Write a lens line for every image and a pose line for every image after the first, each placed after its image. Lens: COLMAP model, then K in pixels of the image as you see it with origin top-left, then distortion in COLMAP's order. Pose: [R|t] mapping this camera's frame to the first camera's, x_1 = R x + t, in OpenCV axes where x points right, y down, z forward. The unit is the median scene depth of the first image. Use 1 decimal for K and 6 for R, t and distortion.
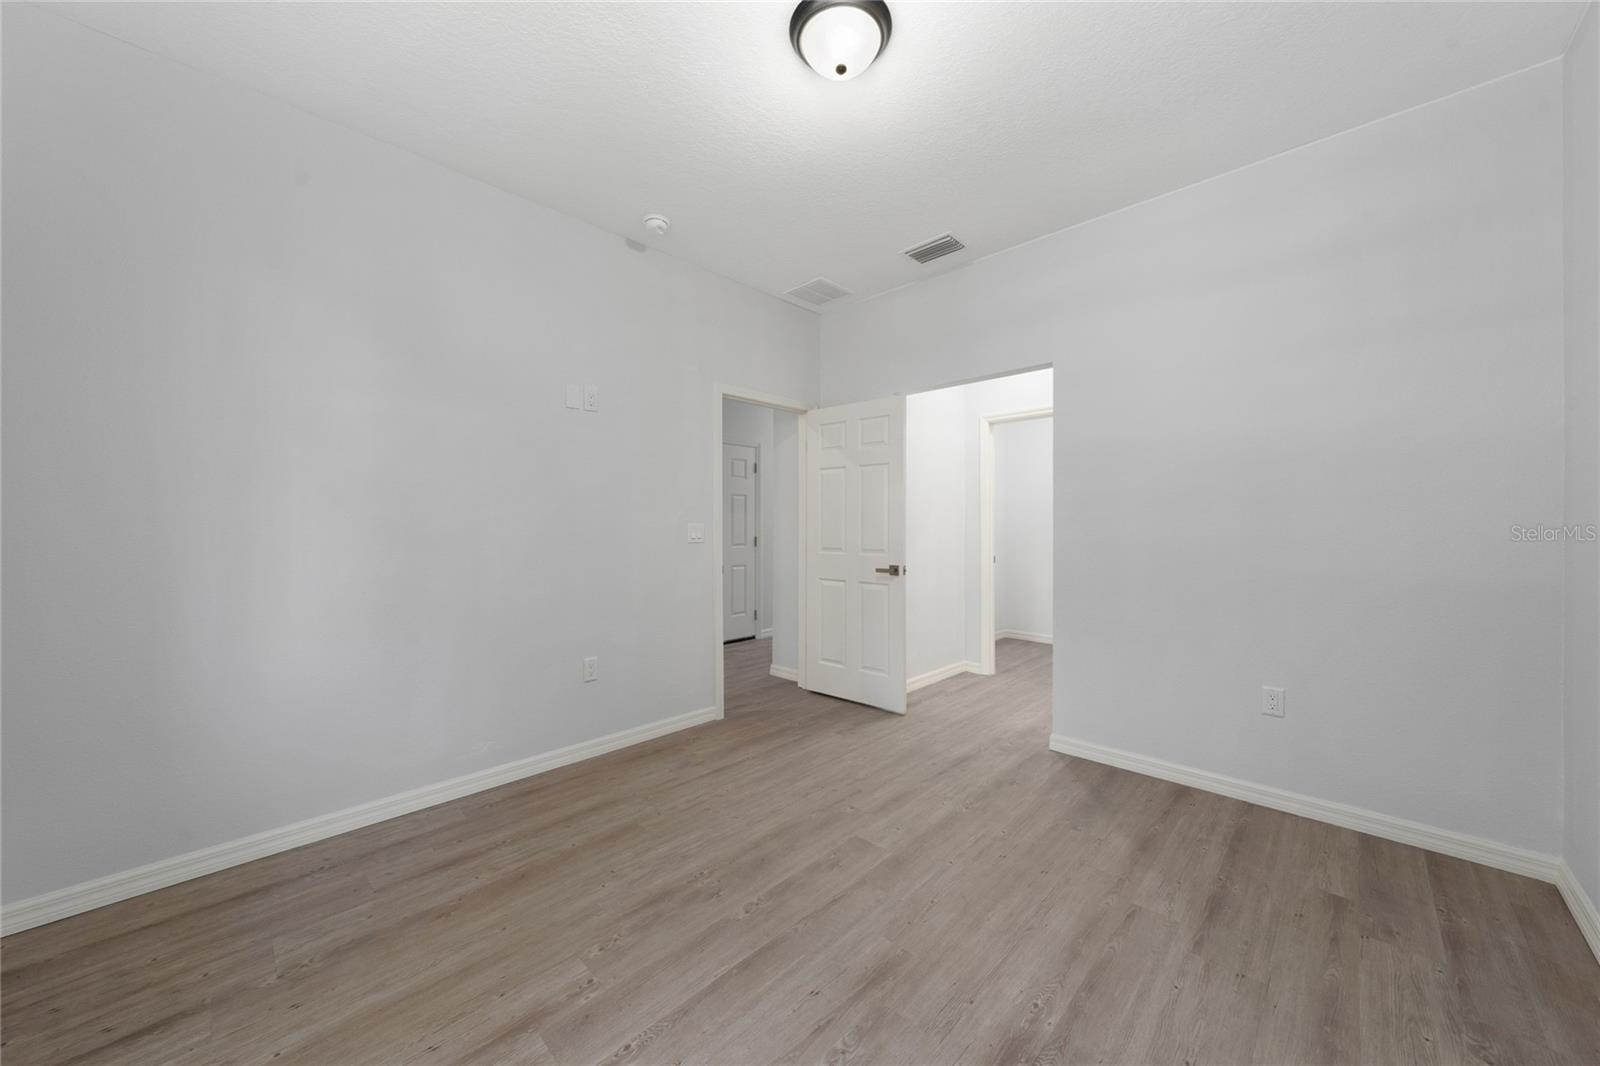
lens RADIAL K [[551.7, 0, 804.8], [0, 551.7, 527.1], [0, 0, 1]] dist [-0.000566, -0.000053]
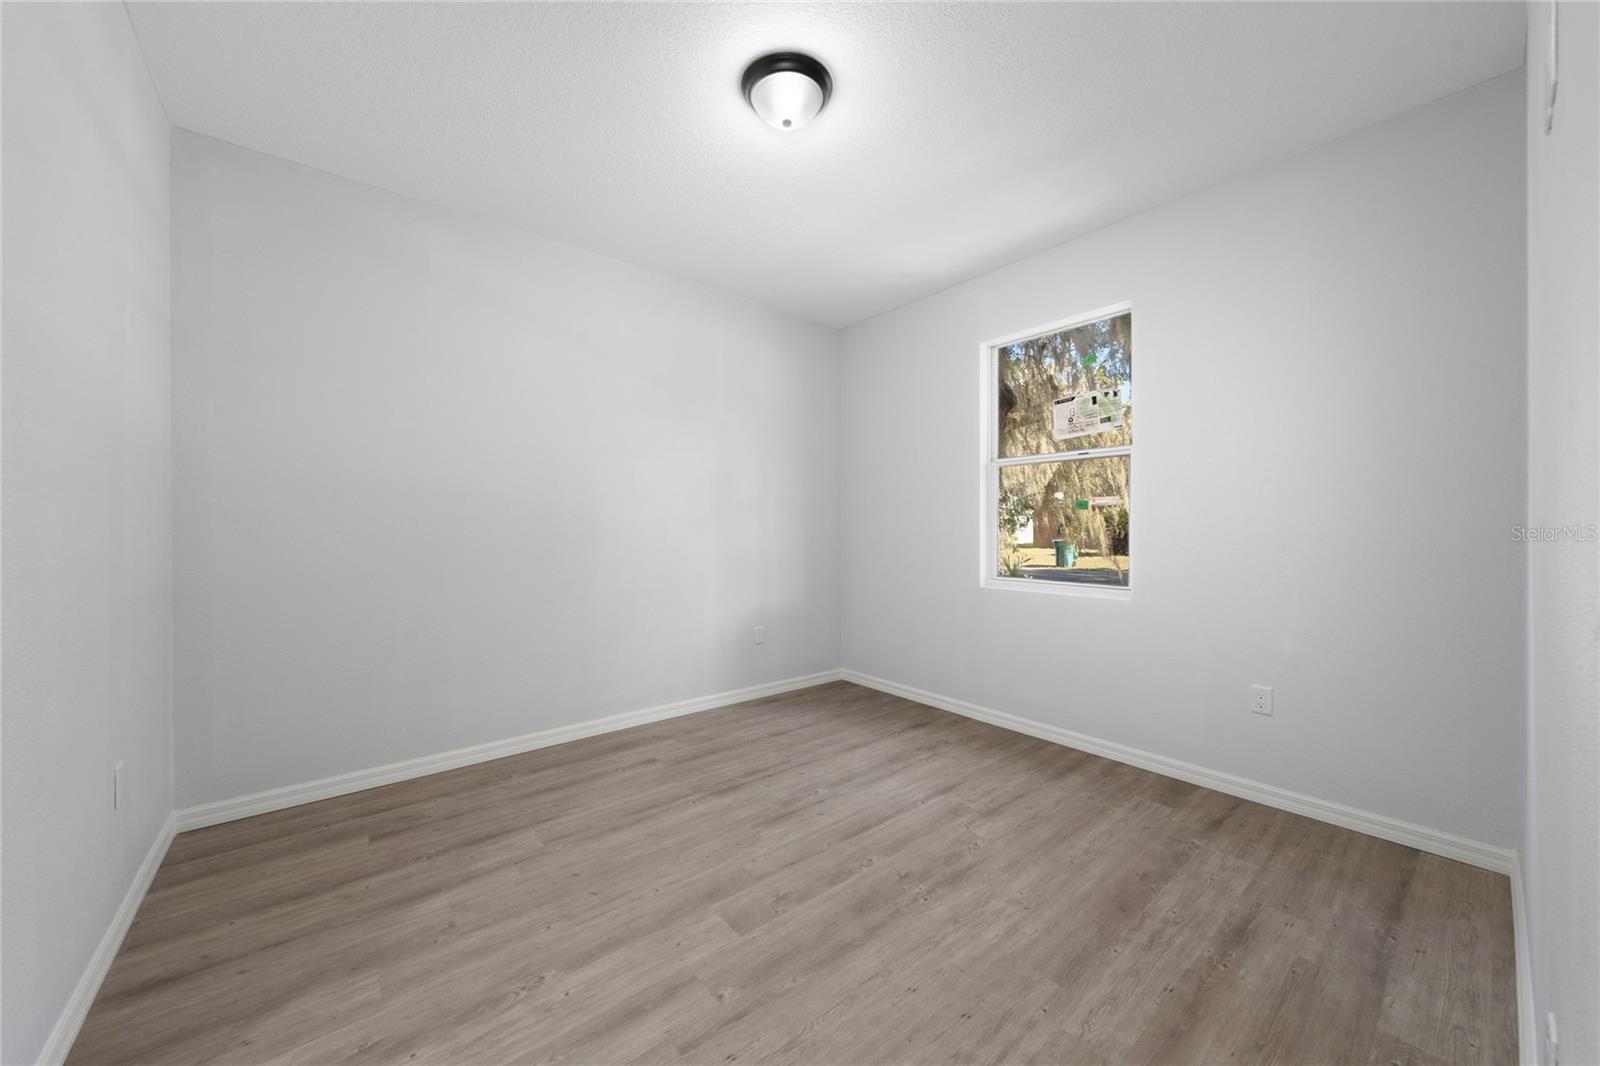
lens RADIAL K [[551.7, 0, 804.8], [0, 551.7, 527.1], [0, 0, 1]] dist [-0.000566, -0.000053]
pose [[-0.993366, 0.000579, 0.114990, -0.096419], [0.001123, 0.999988, 0.004667, -0.006485], [-0.114986, 0.004765, -0.993356, 2.043782]]
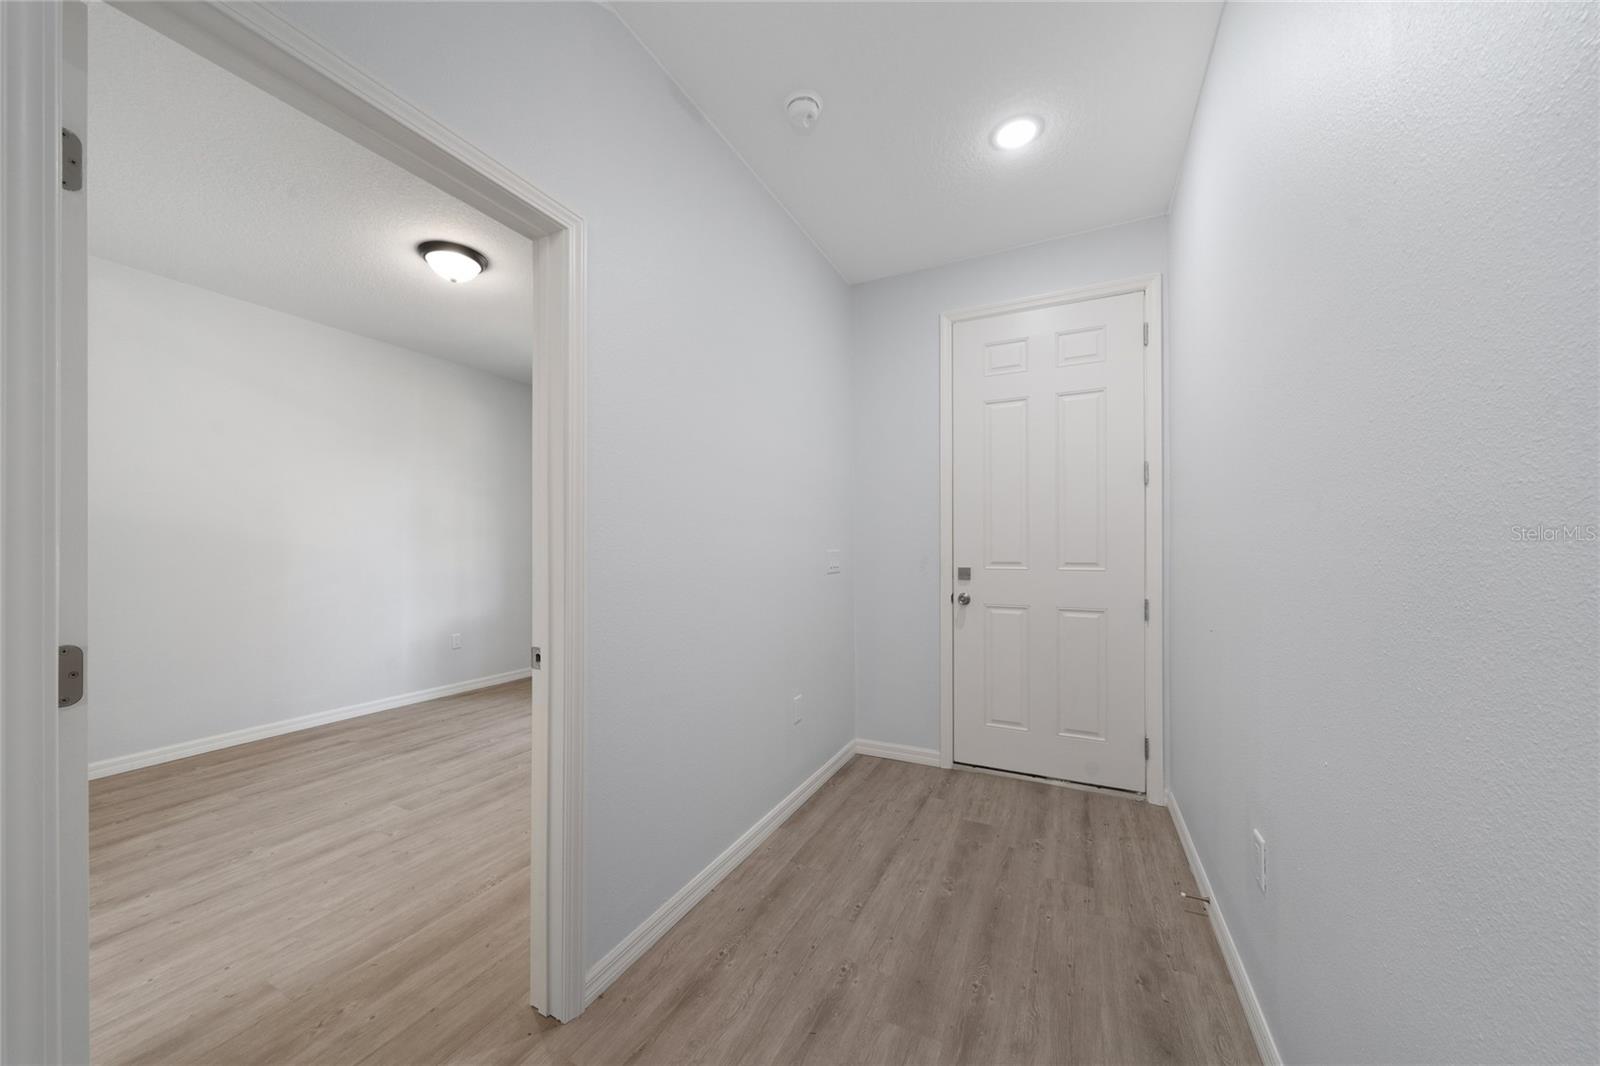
lens RADIAL K [[533.4, 0, 769.9], [0, 533.4, 548.0], [0, 0, 1]] dist [-0.000320, -0.000004]
pose [[-0.961859, 0.002309, -0.273536, -0.401129], [0.002270, 0.999997, 0.000457, -0.009505], [0.273536, -0.000181, -0.961862, 2.730043]]
